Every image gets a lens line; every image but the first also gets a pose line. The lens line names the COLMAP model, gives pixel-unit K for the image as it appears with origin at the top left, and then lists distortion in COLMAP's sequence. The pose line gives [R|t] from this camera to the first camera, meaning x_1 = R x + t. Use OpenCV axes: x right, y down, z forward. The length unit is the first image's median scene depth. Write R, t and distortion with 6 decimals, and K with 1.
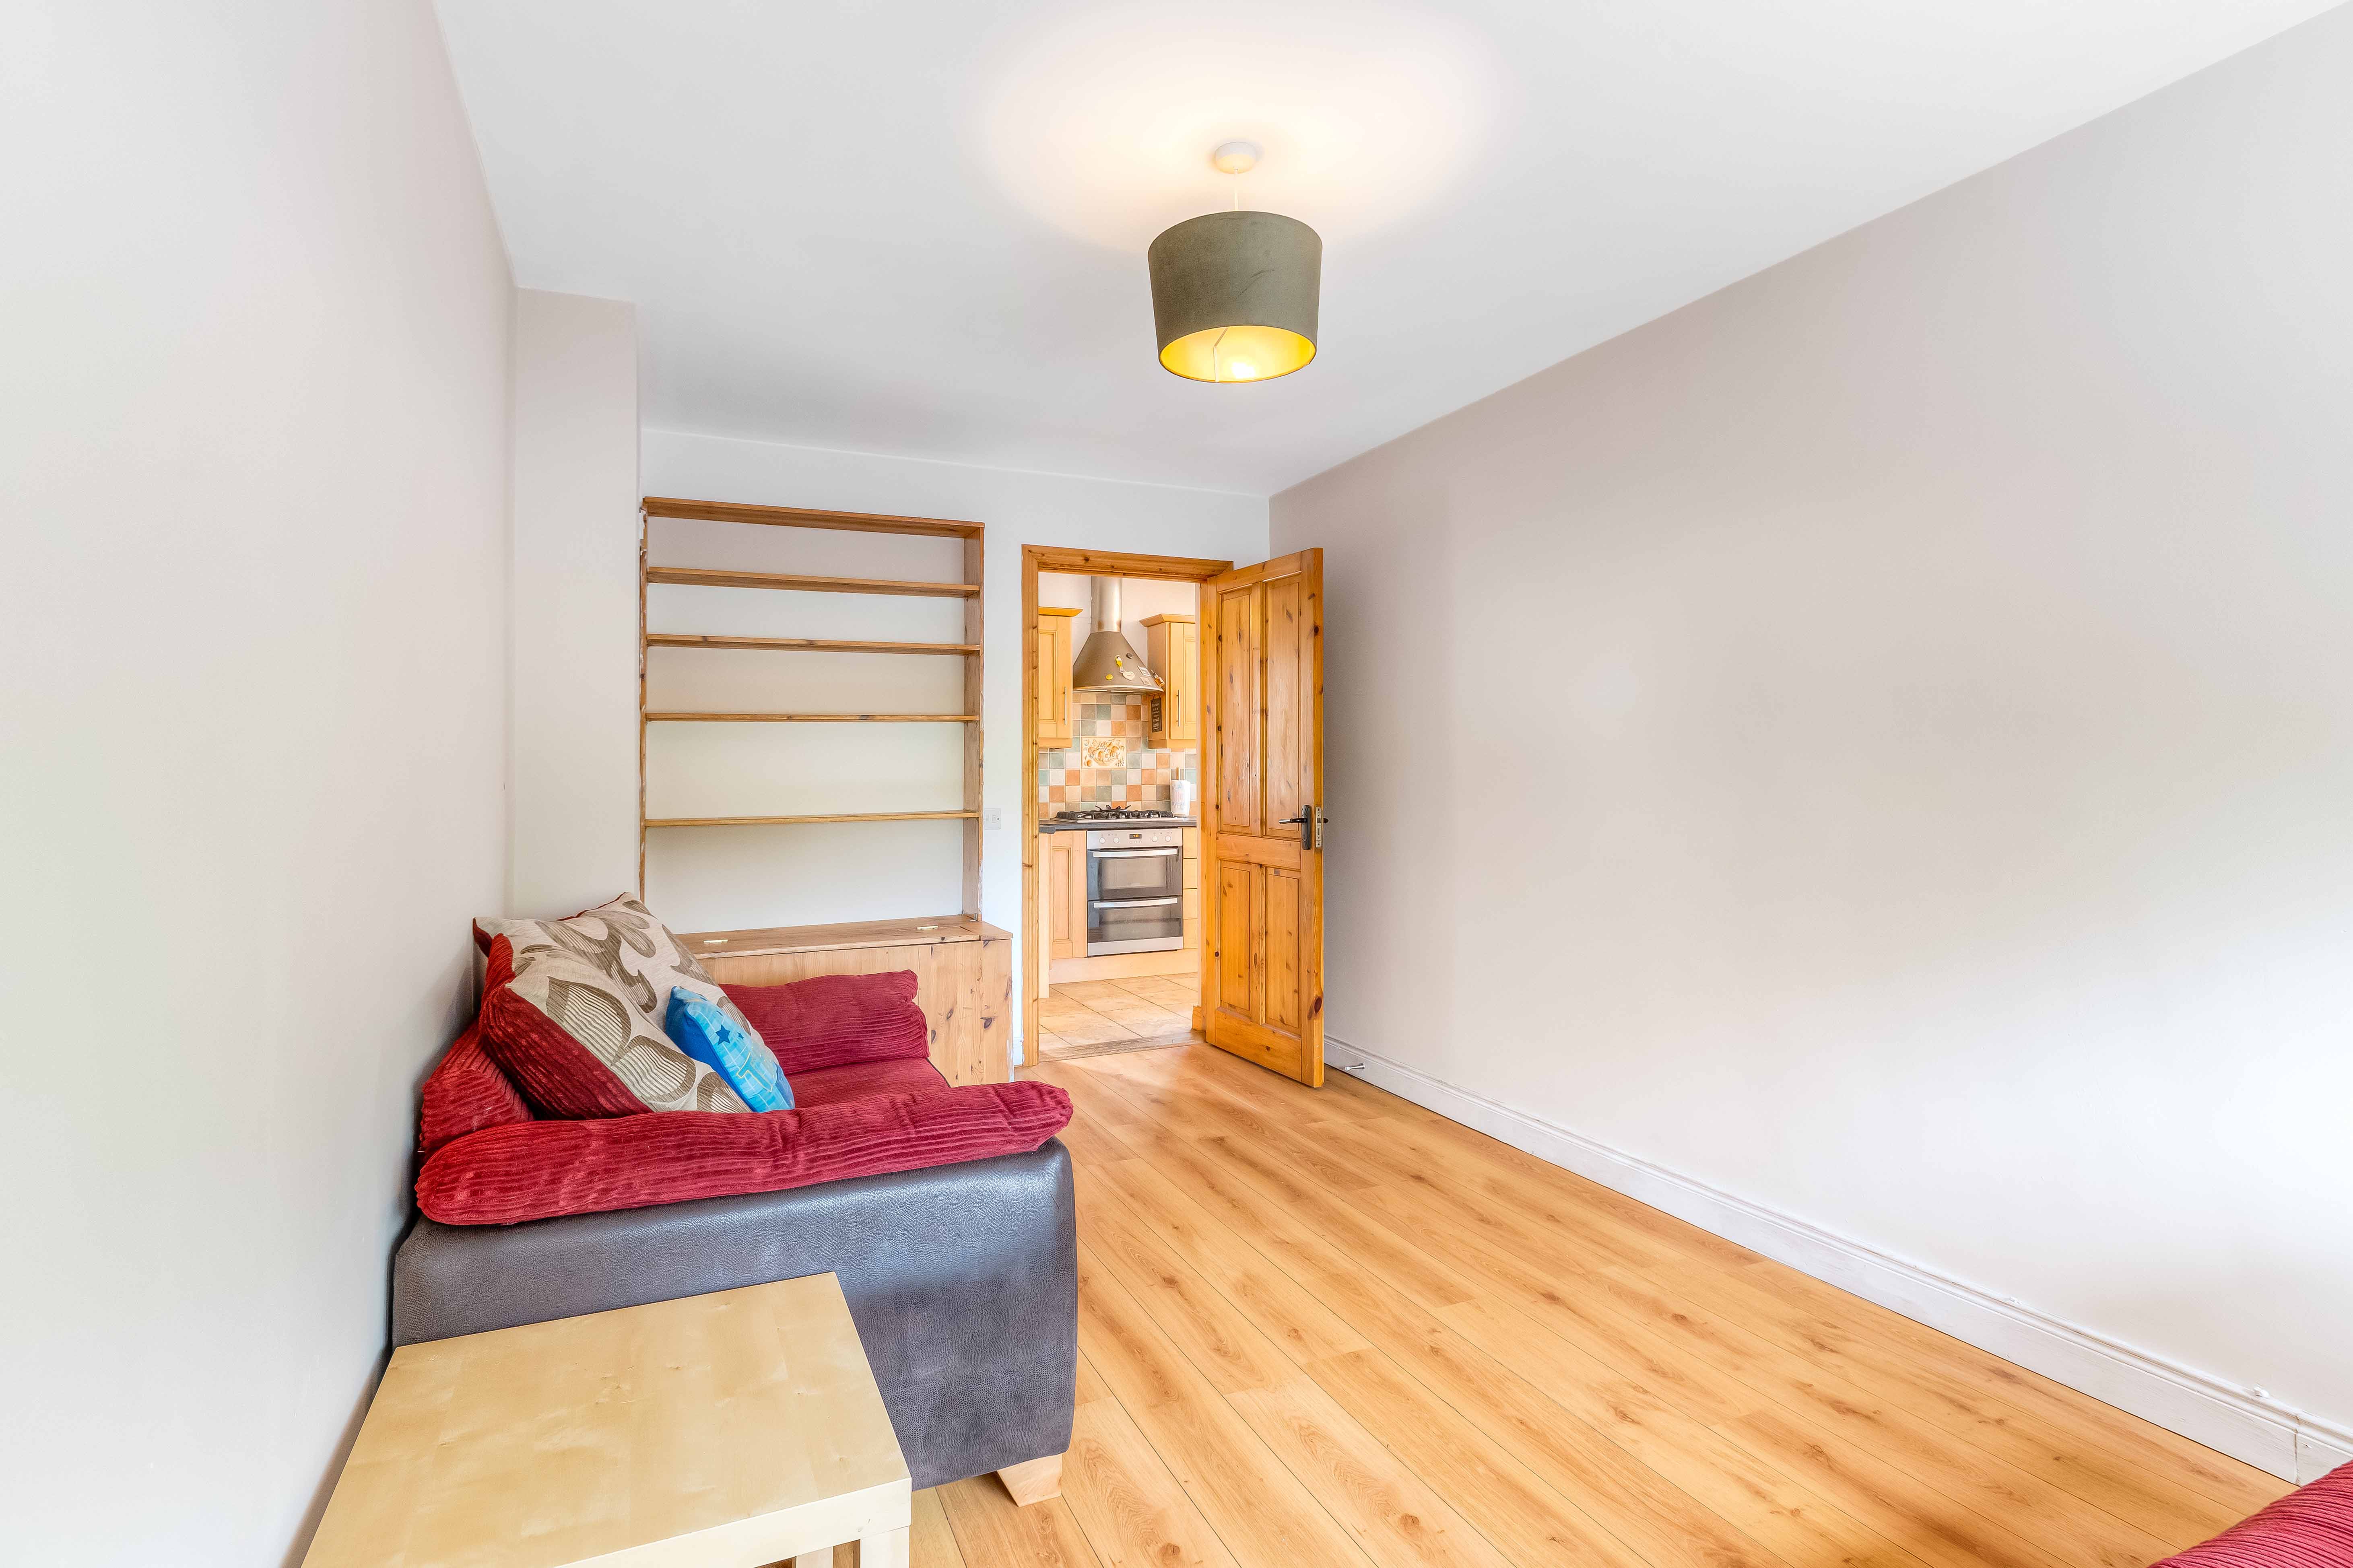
lens RADIAL K [[1149.1, 0, 1169.3], [0, 1149.1, 771.0], [0, 0, 1]] dist [0.006329, -0.003078]
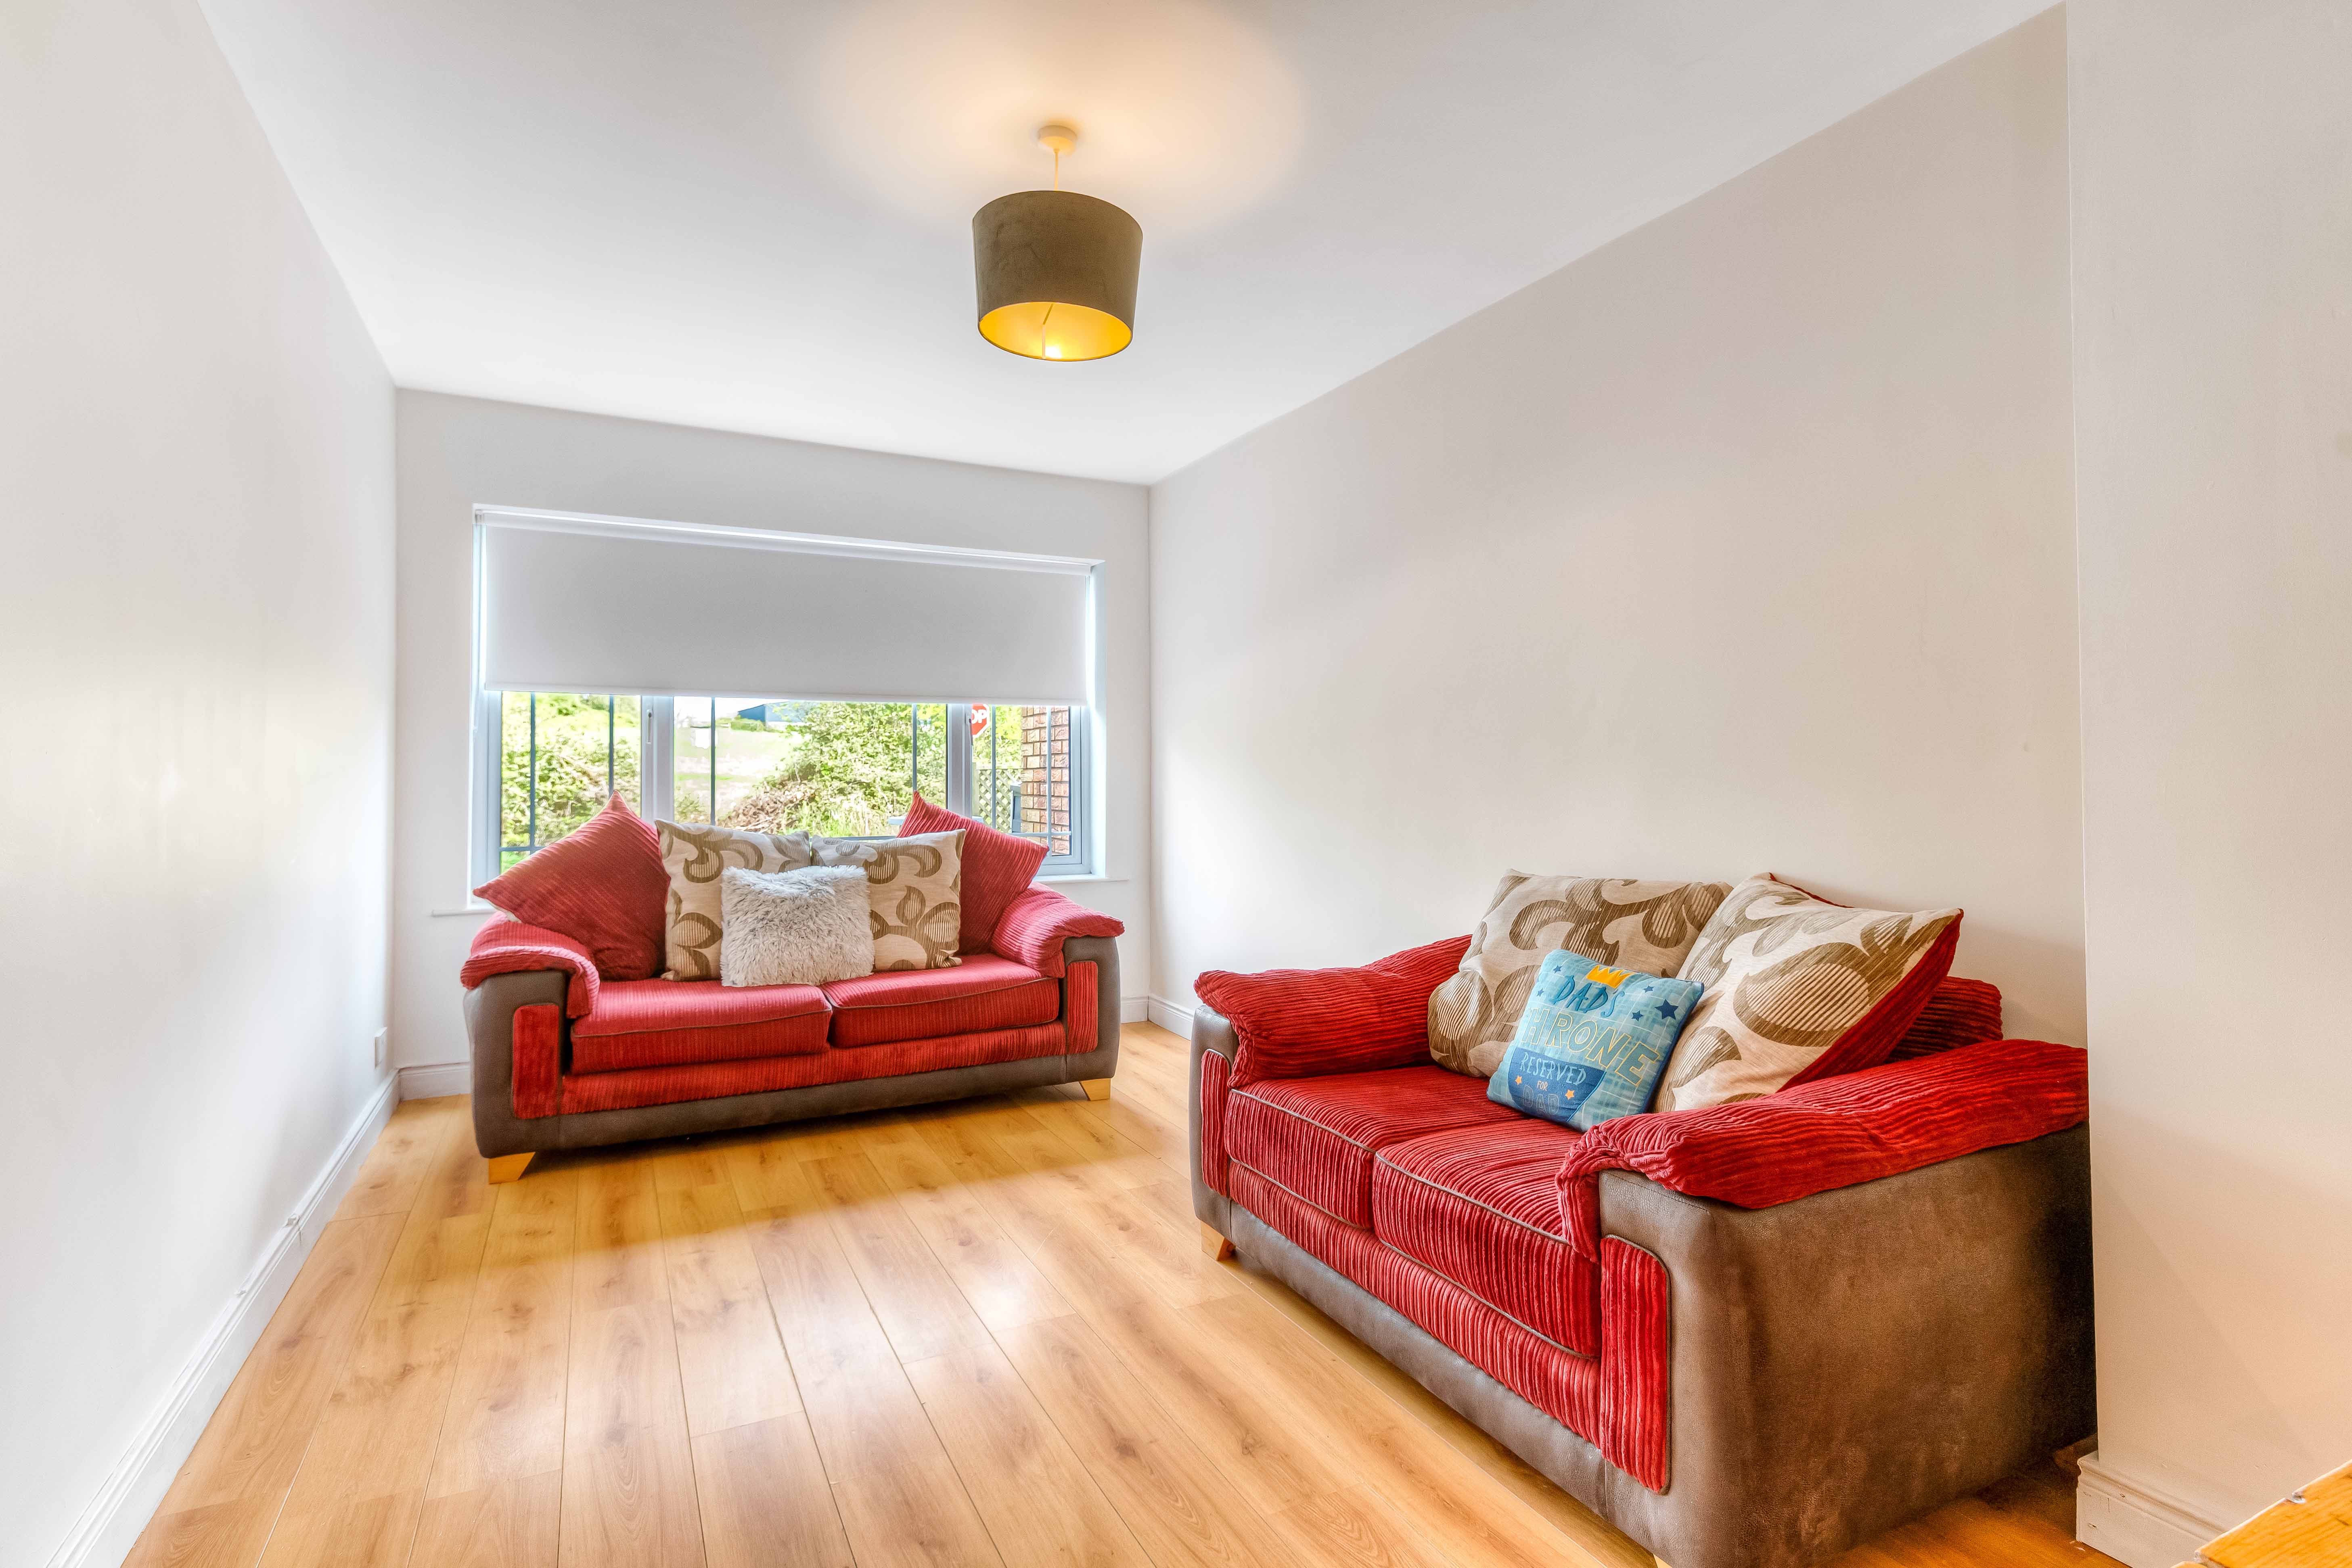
lens RADIAL K [[1148.8, 0, 1176.1], [0, 1148.8, 778.1], [0, 0, 1]] dist [0.006329, -0.003078]
pose [[-0.998907, 0.005043, -0.046463, 0.000408], [0.005090, 0.999987, -0.000891, 0.037792], [0.046458, -0.001126, -0.998920, 2.054079]]
